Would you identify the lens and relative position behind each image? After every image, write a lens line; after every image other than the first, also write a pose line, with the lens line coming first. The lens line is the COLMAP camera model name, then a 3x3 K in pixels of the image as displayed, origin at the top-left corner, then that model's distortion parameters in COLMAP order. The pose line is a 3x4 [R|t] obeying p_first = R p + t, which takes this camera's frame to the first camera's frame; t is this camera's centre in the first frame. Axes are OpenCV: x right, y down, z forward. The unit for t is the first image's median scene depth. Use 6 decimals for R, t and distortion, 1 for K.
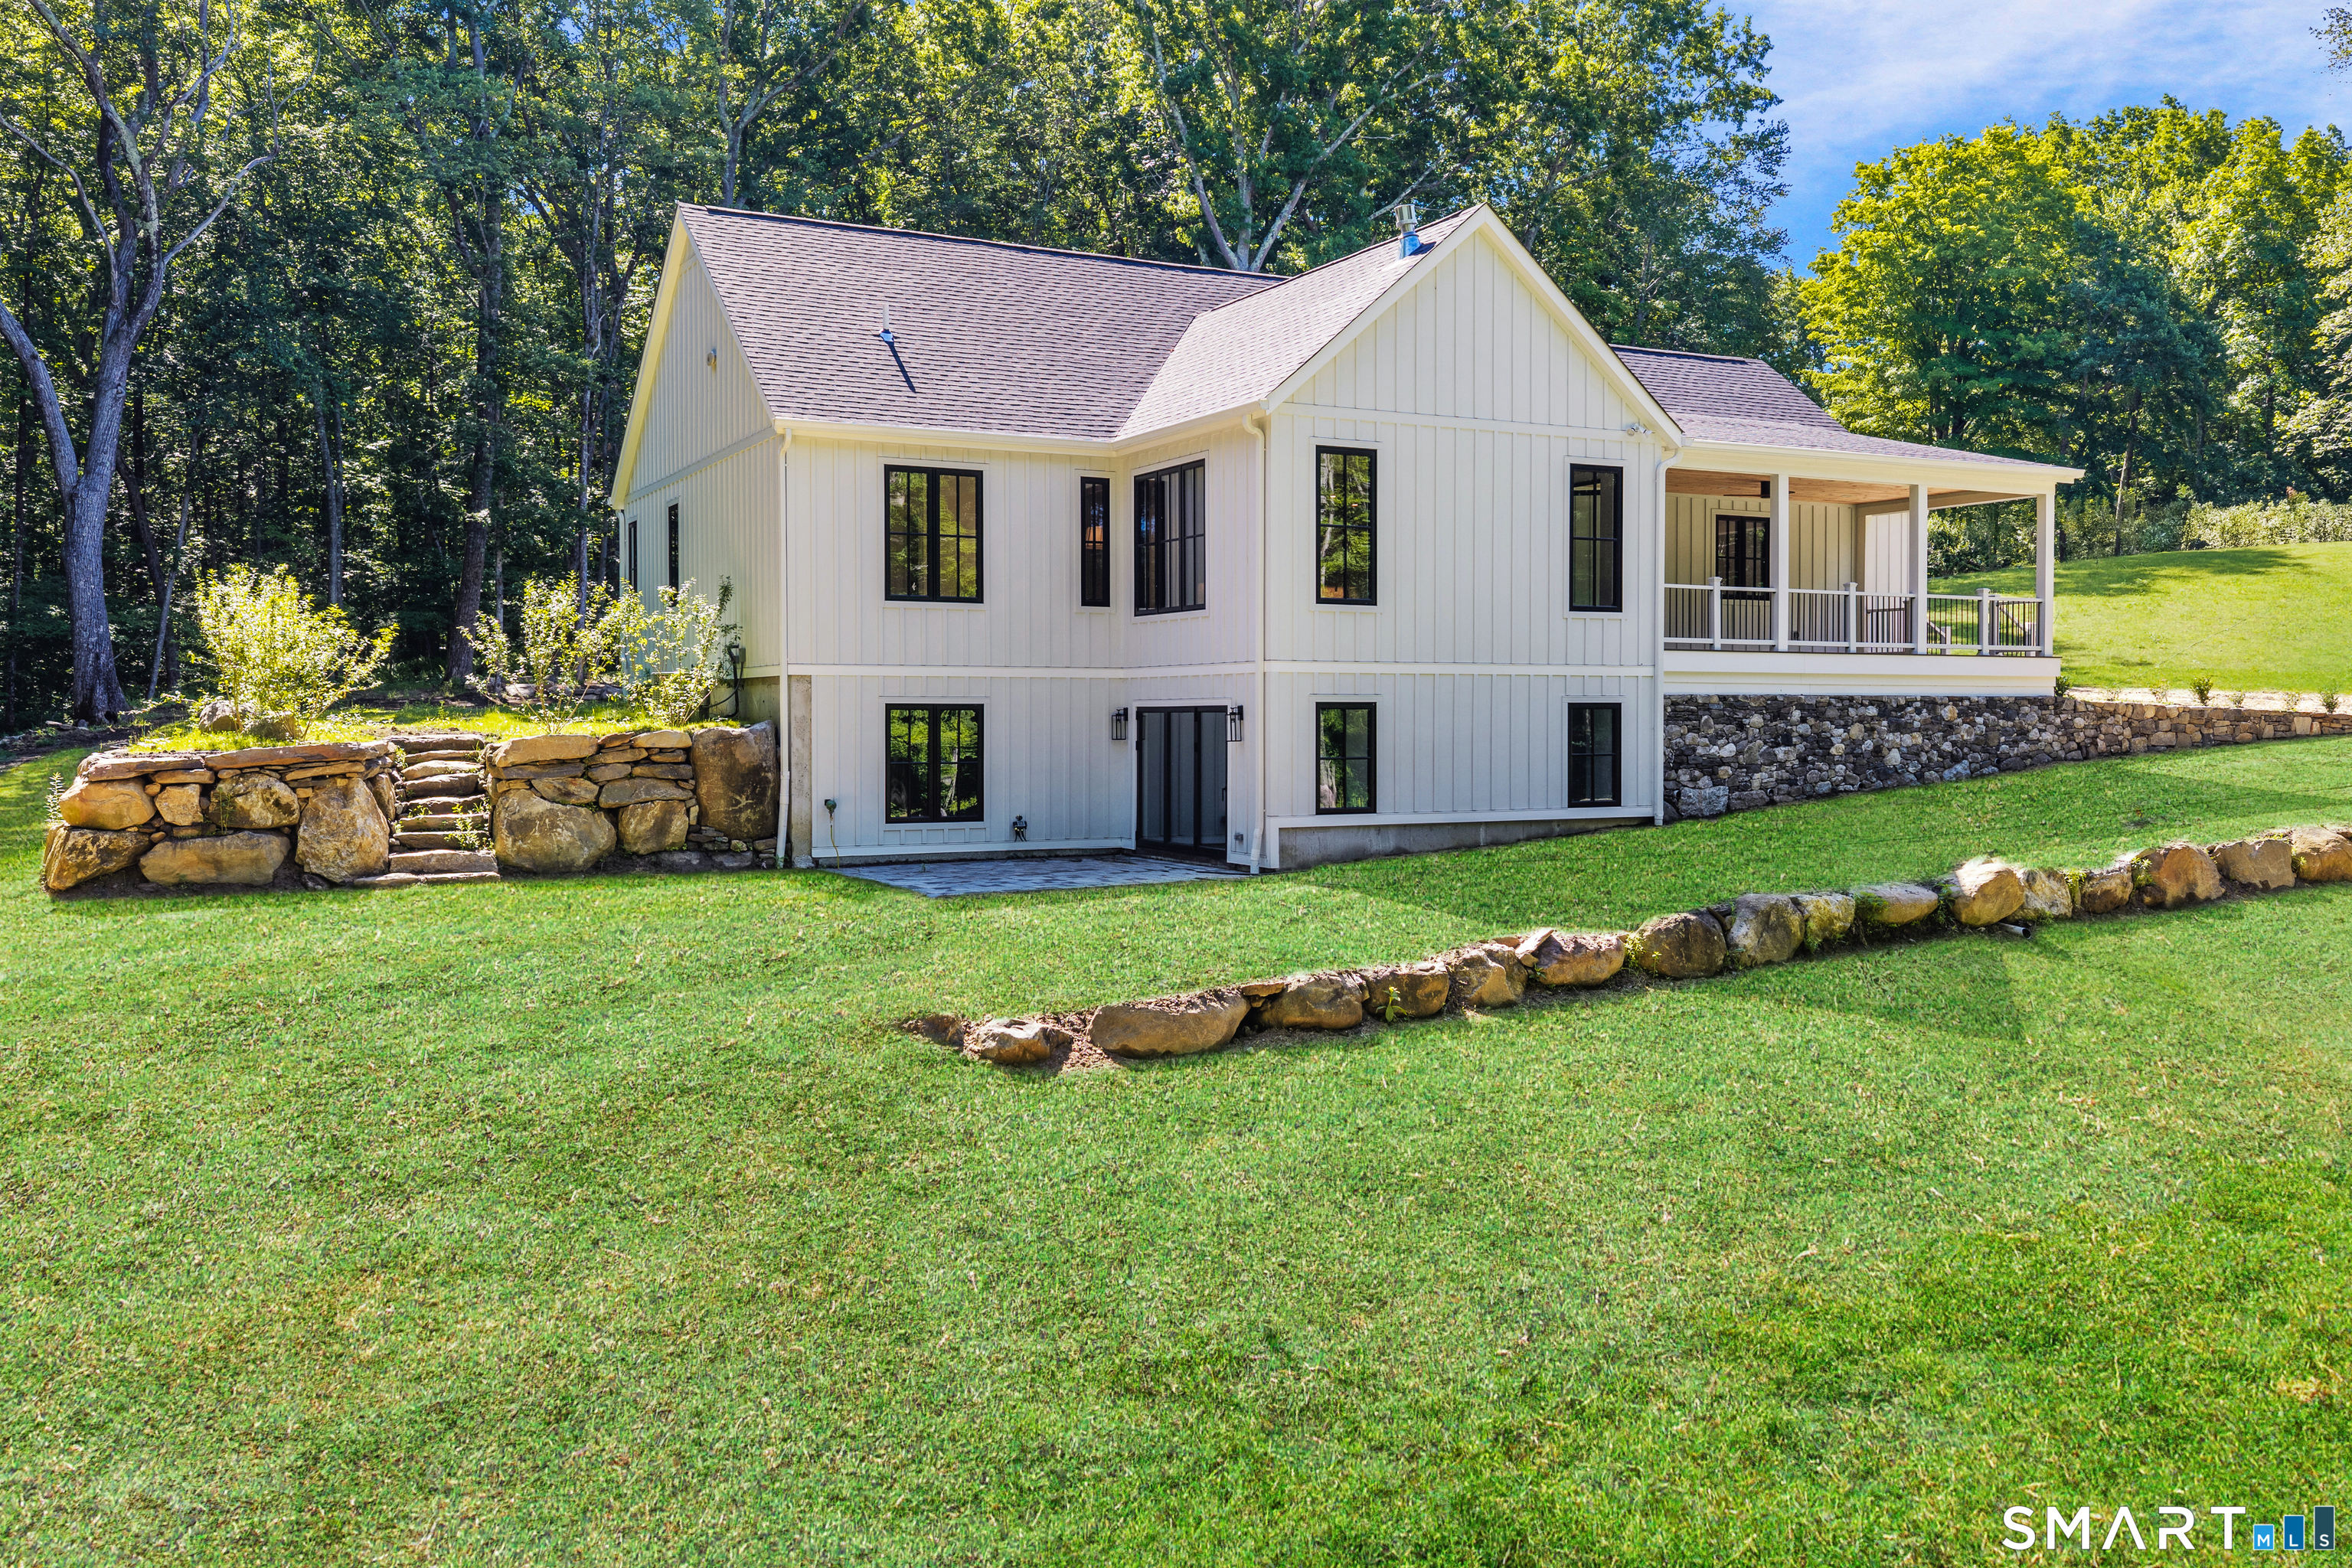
lens RADIAL K [[1953.2, 0, 1174.4], [0, 1953.2, 735.8], [0, 0, 1]] dist [0.031294, -0.036938]
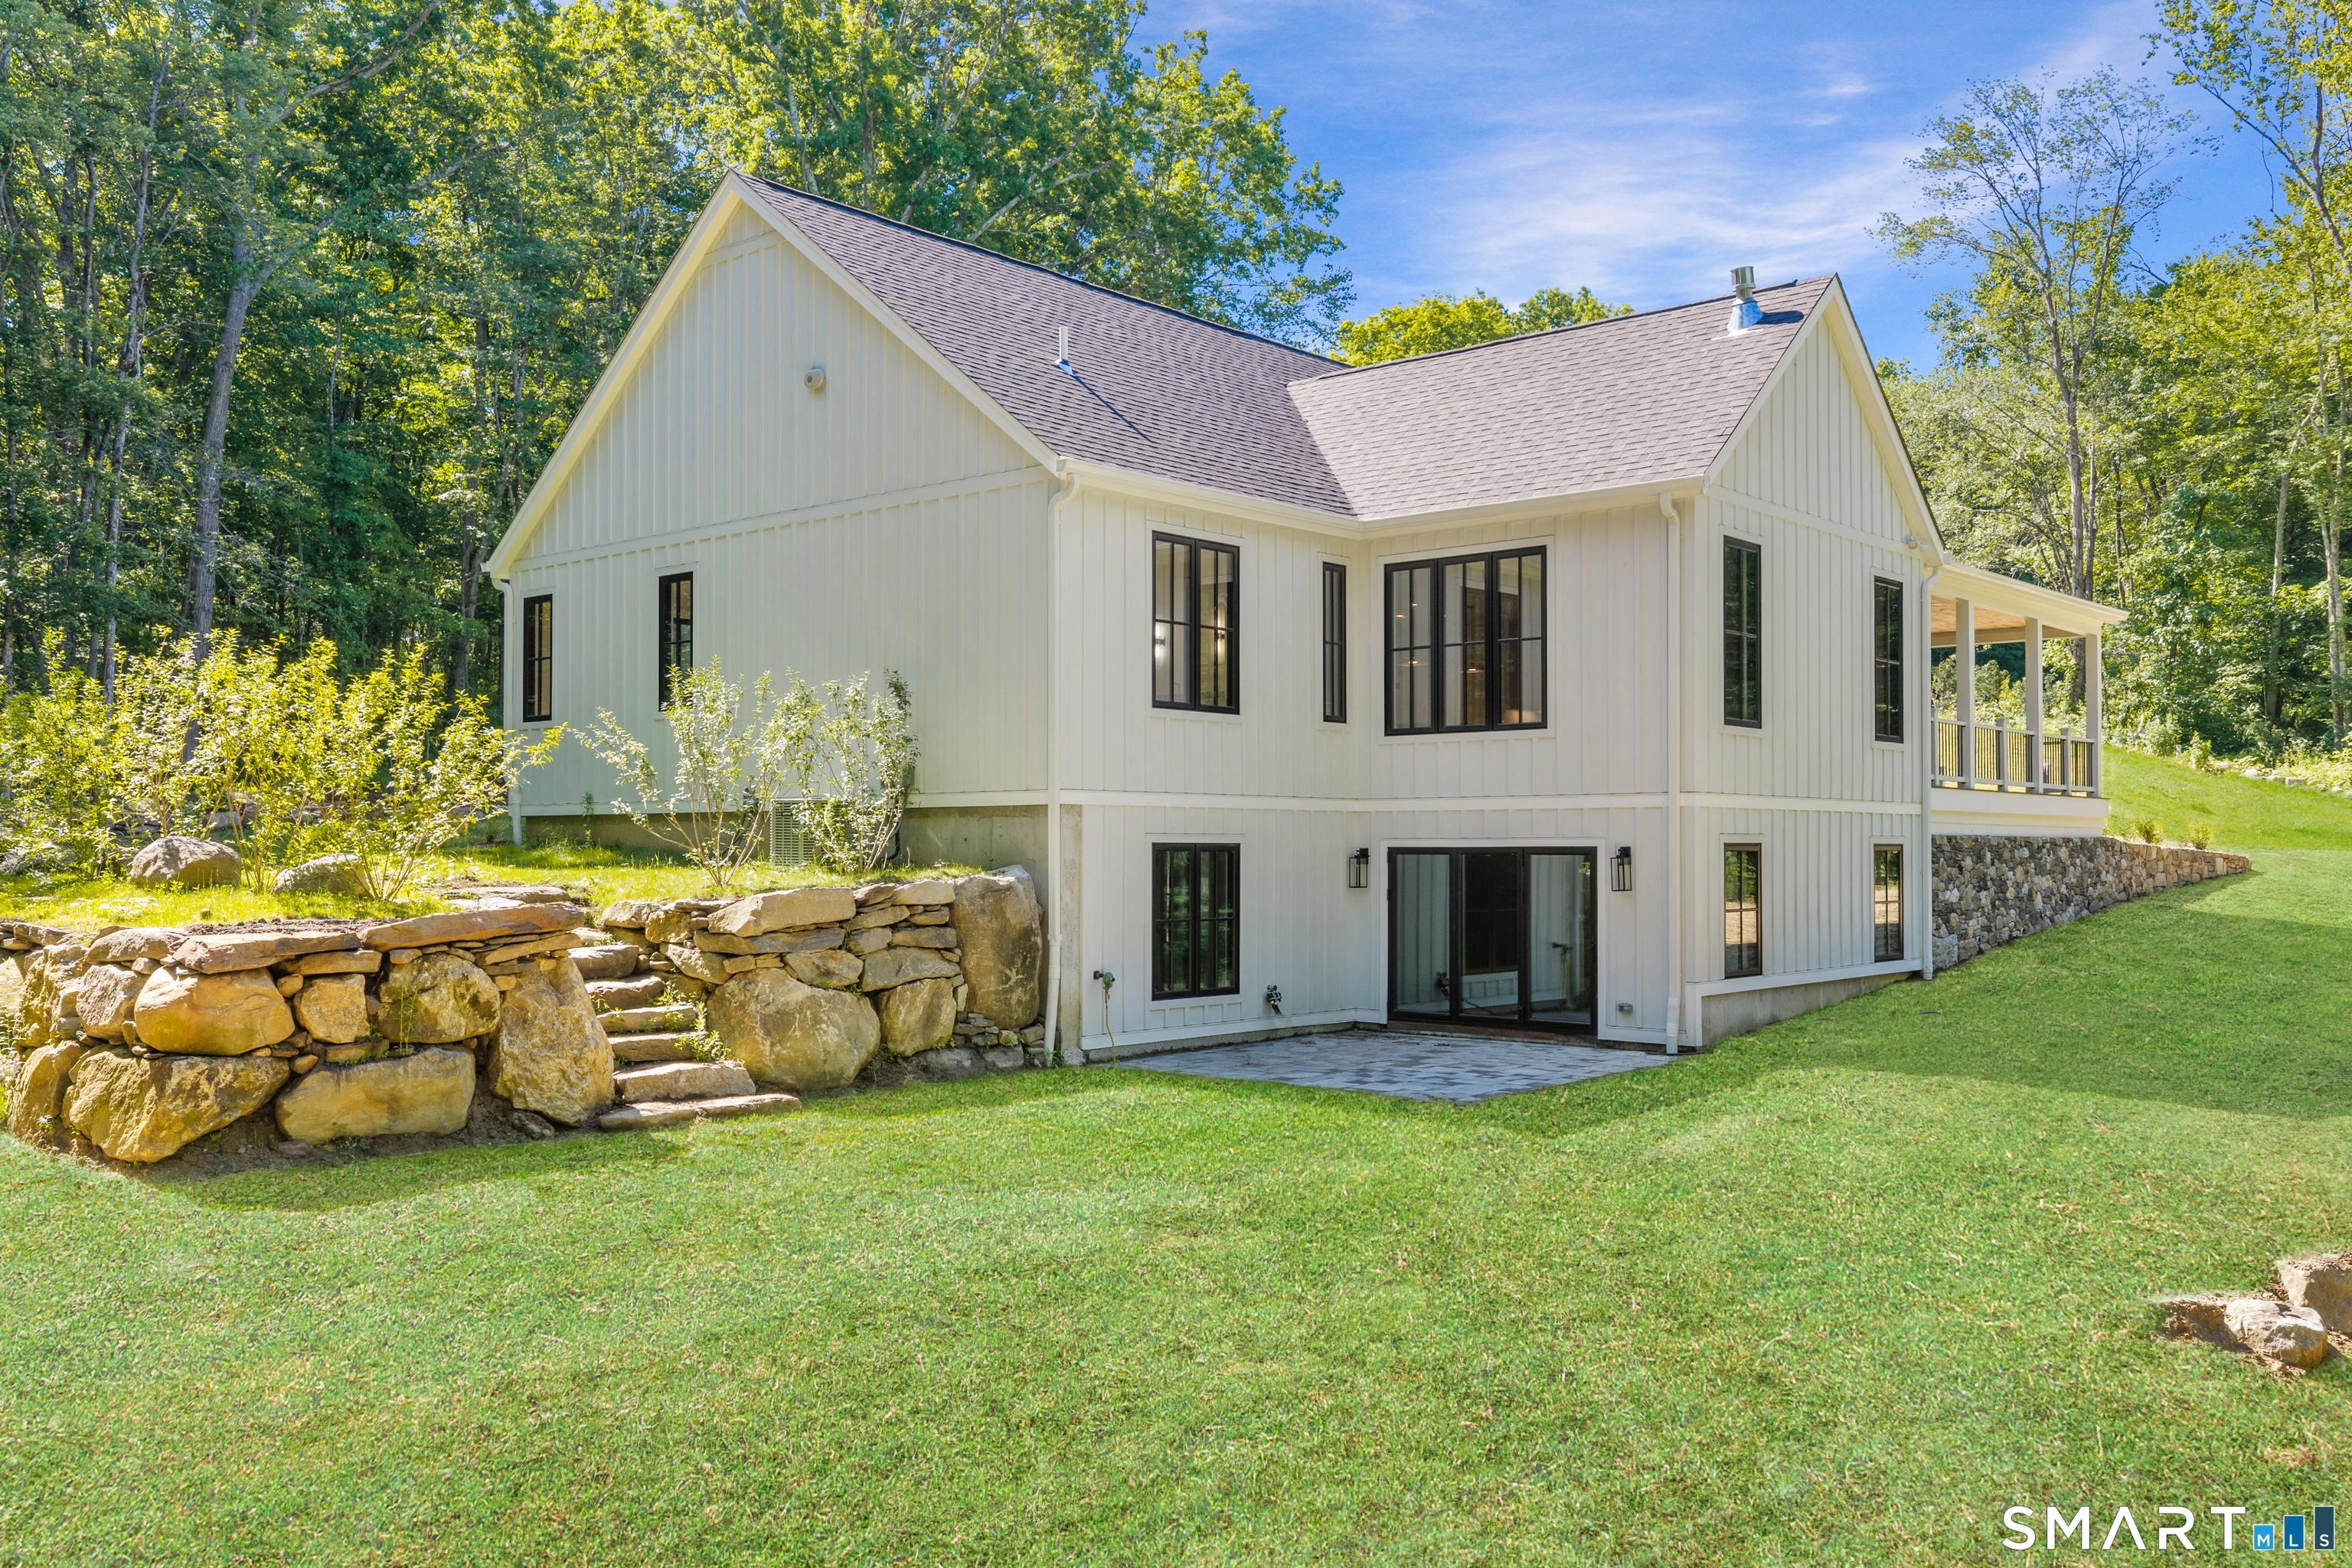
lens RADIAL K [[1953.2, 0, 1175.2], [0, 1953.2, 790.0], [0, 0, 1]] dist [0.031294, -0.036938]
pose [[0.932145, 0.012149, 0.361882, -0.405324], [0.002205, 0.999228, -0.039226, -0.006966], [-0.362079, 0.037362, 0.931398, 0.281010]]
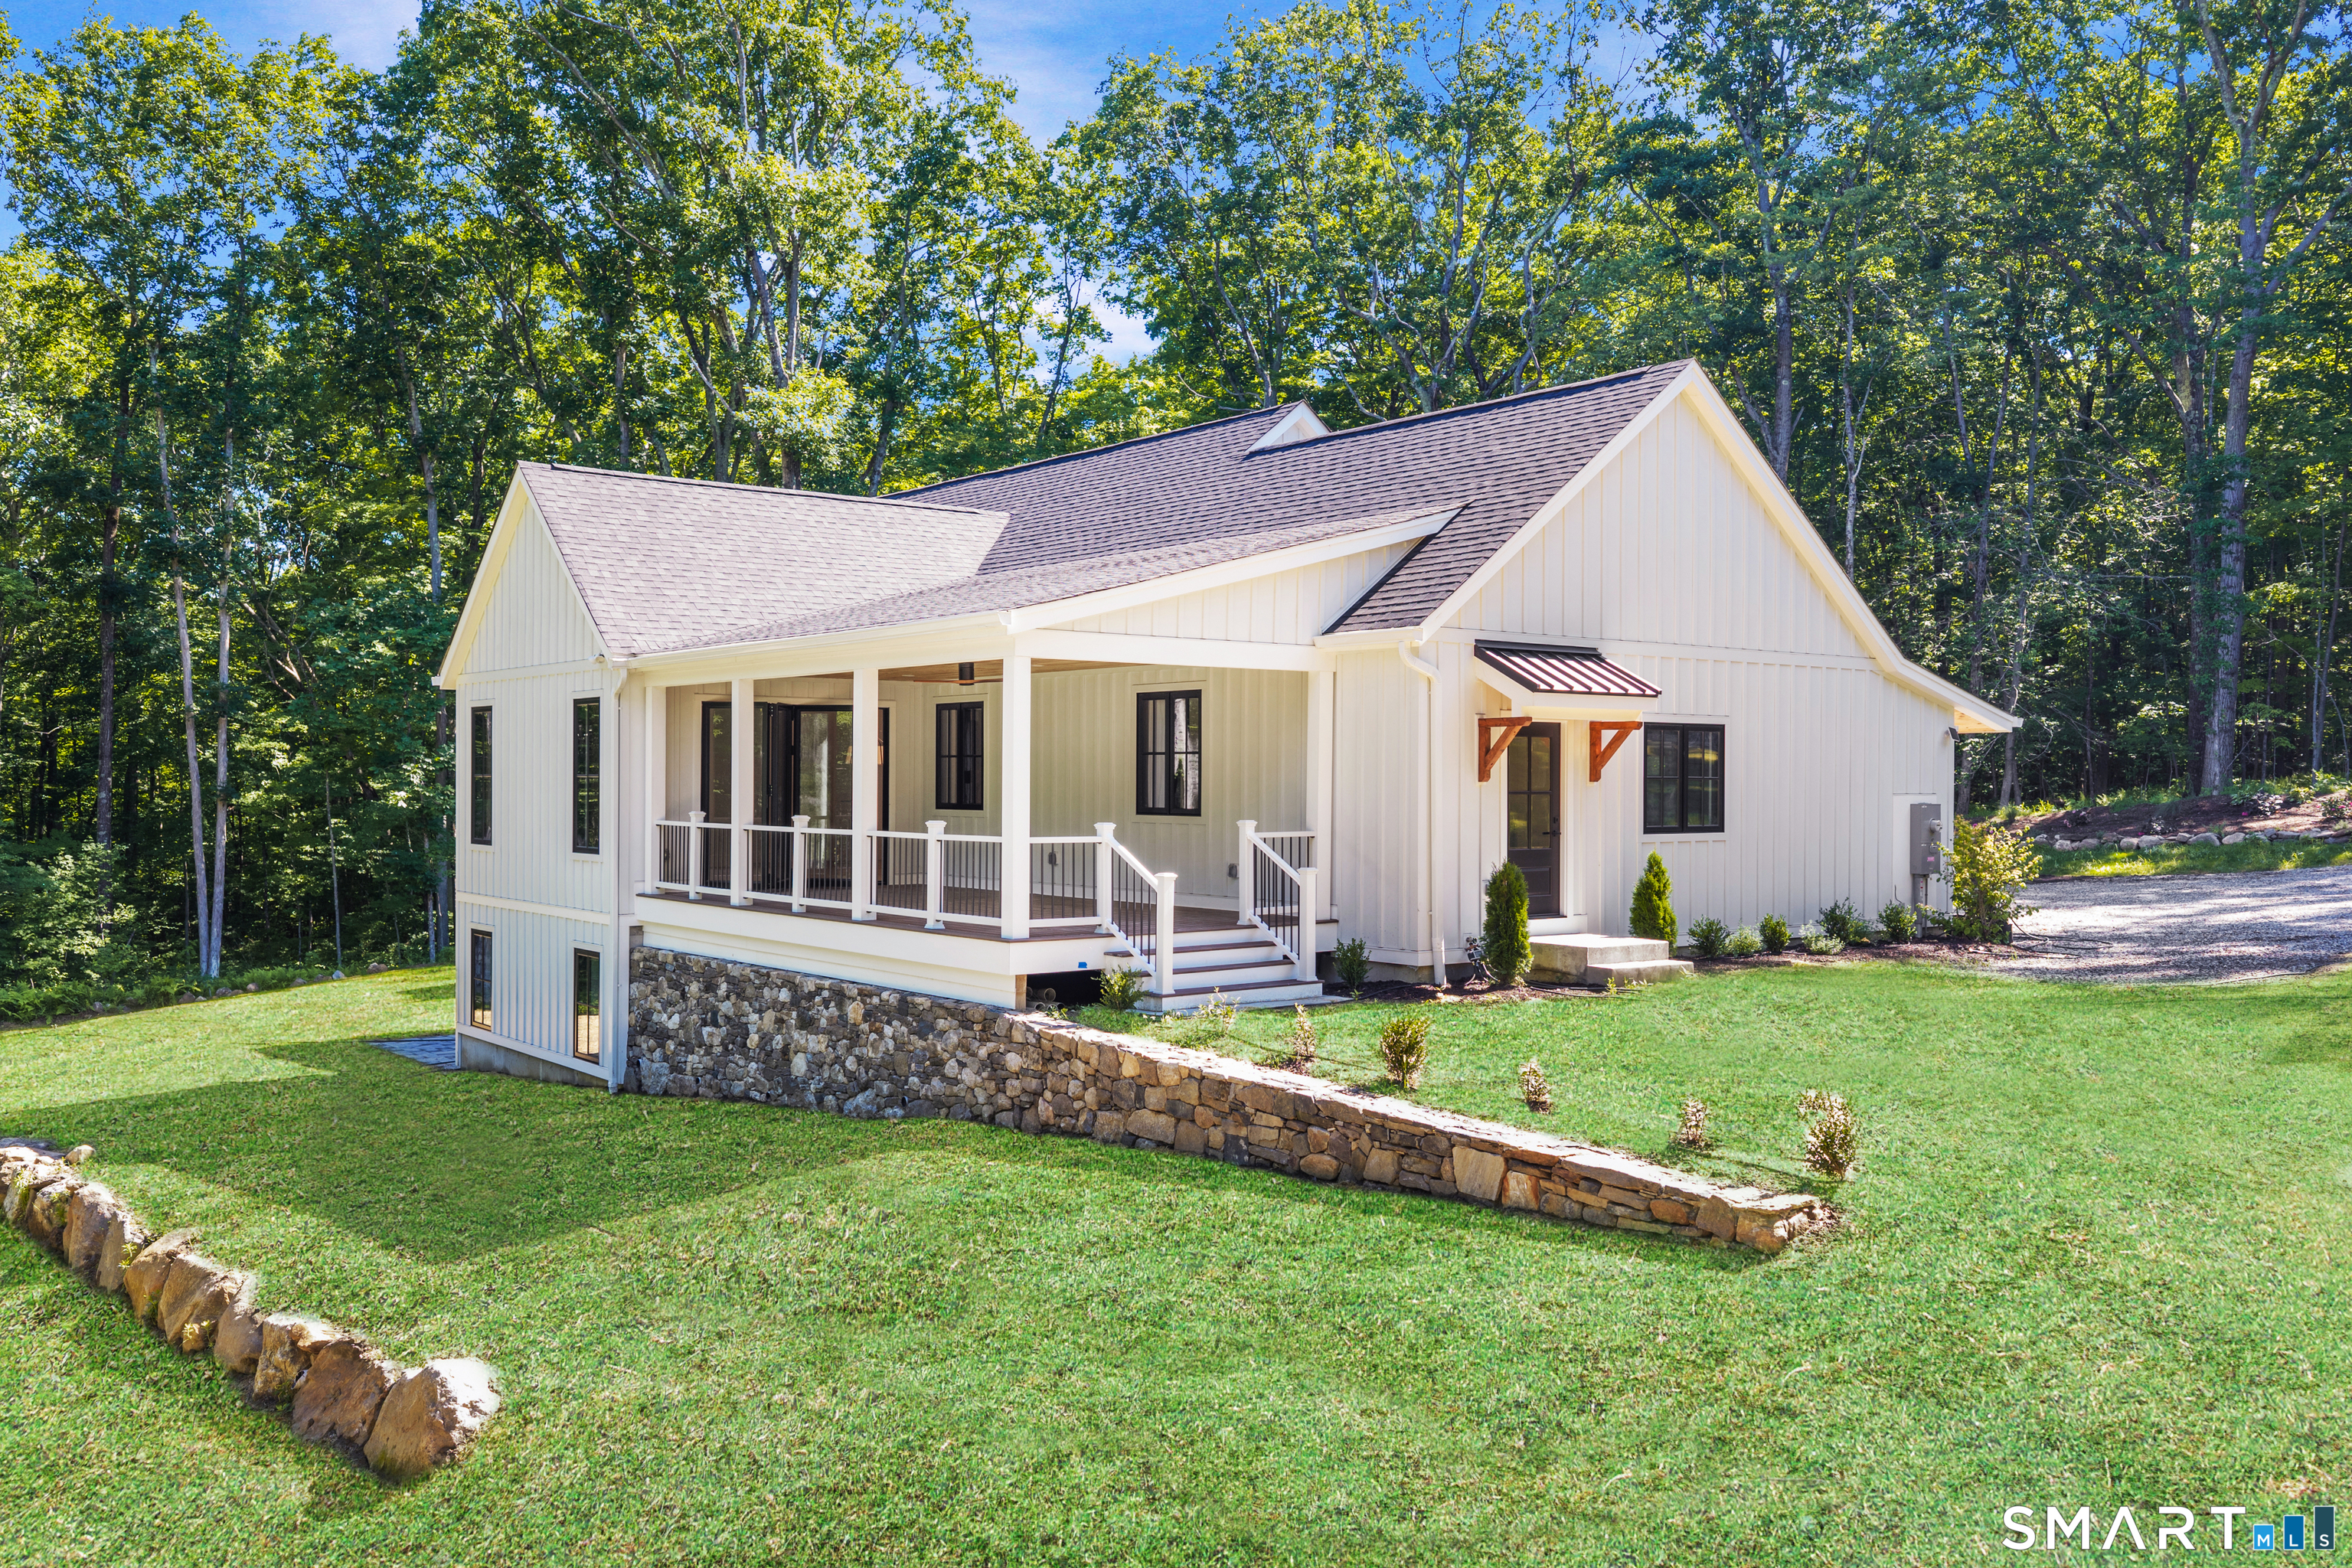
lens RADIAL K [[1953.2, 0, 1187.4], [0, 1953.2, 786.0], [0, 0, 1]] dist [0.031294, -0.036938]
pose [[0.182286, 0.005056, -0.983233, 1.172329], [-0.014633, 0.999890, 0.002428, -0.100442], [0.983137, 0.013945, 0.182340, 1.094866]]
